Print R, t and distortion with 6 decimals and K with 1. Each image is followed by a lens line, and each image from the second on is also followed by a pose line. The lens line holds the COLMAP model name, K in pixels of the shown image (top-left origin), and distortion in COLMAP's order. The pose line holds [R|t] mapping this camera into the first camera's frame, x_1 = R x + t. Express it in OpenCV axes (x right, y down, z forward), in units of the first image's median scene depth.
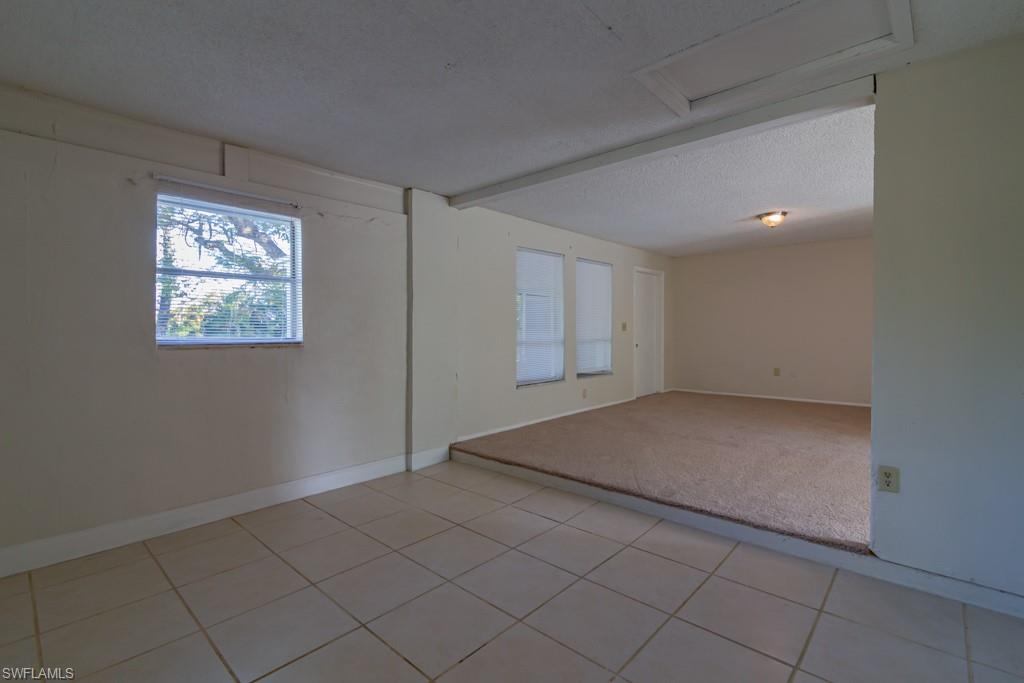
lens RADIAL K [[476.4, 0, 512.7], [0, 476.4, 338.1], [0, 0, 1]] dist [0.004311, 0.001713]
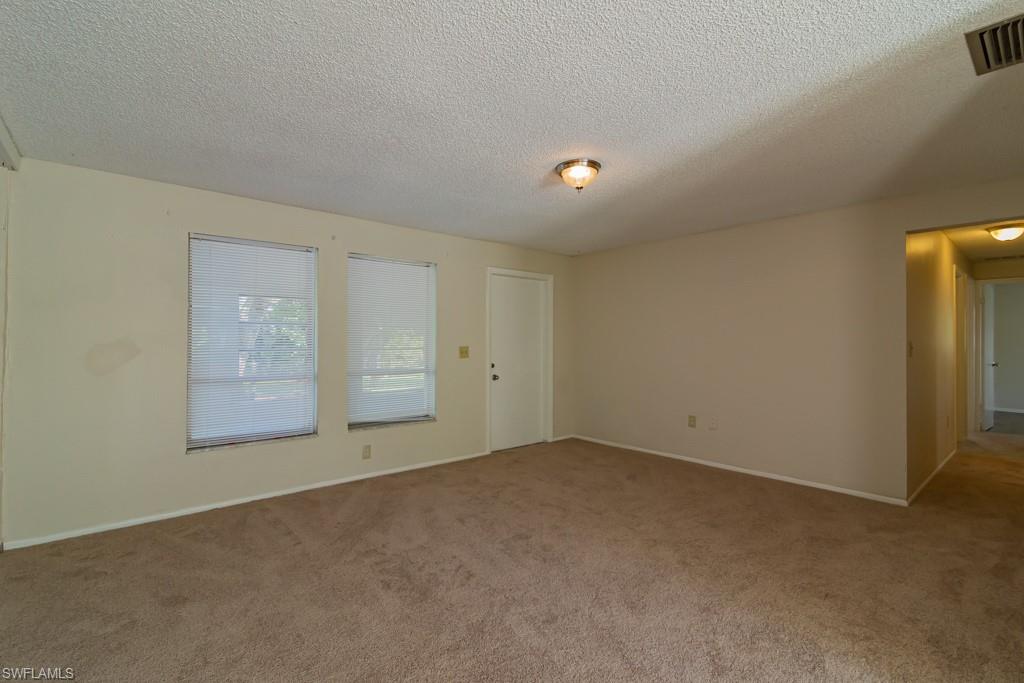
lens RADIAL K [[476.4, 0, 507.8], [0, 476.4, 333.4], [0, 0, 1]] dist [0.004311, 0.001713]
pose [[0.992133, 0.002466, -0.125161, 0.463037], [-0.007088, 0.999309, -0.036496, -0.031035], [0.124985, 0.037096, 0.991465, 0.367066]]
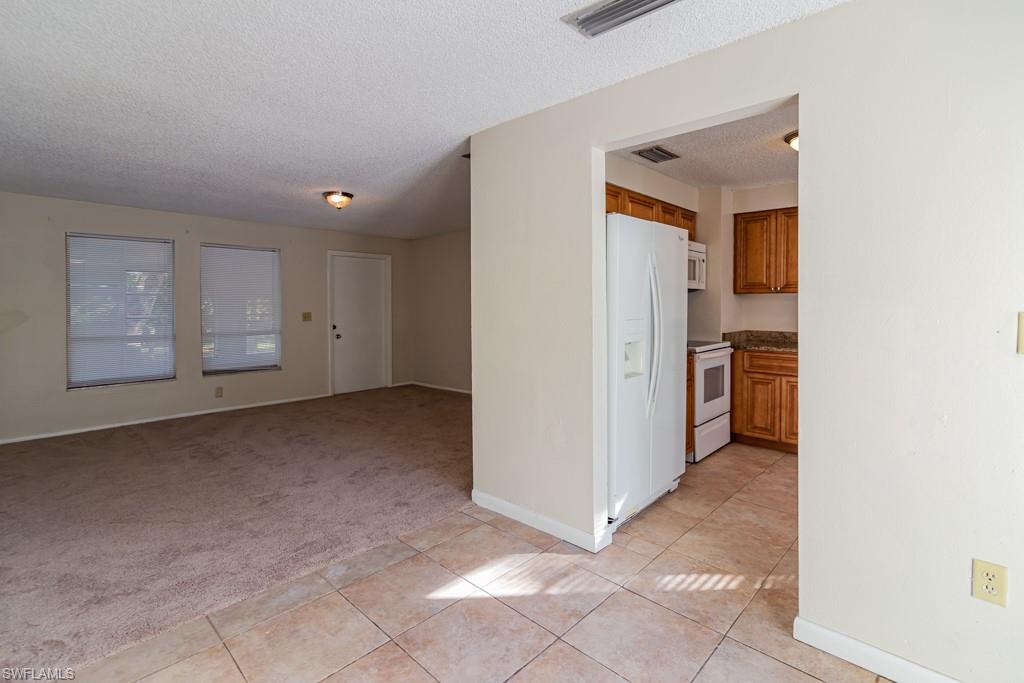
lens RADIAL K [[476.4, 0, 492.4], [0, 476.4, 303.5], [0, 0, 1]] dist [0.004311, 0.001713]
pose [[0.999032, 0.003759, -0.043829, 0.753191], [-0.004707, 0.999757, -0.021552, -0.037023], [0.043737, 0.021737, 0.998807, 0.122763]]
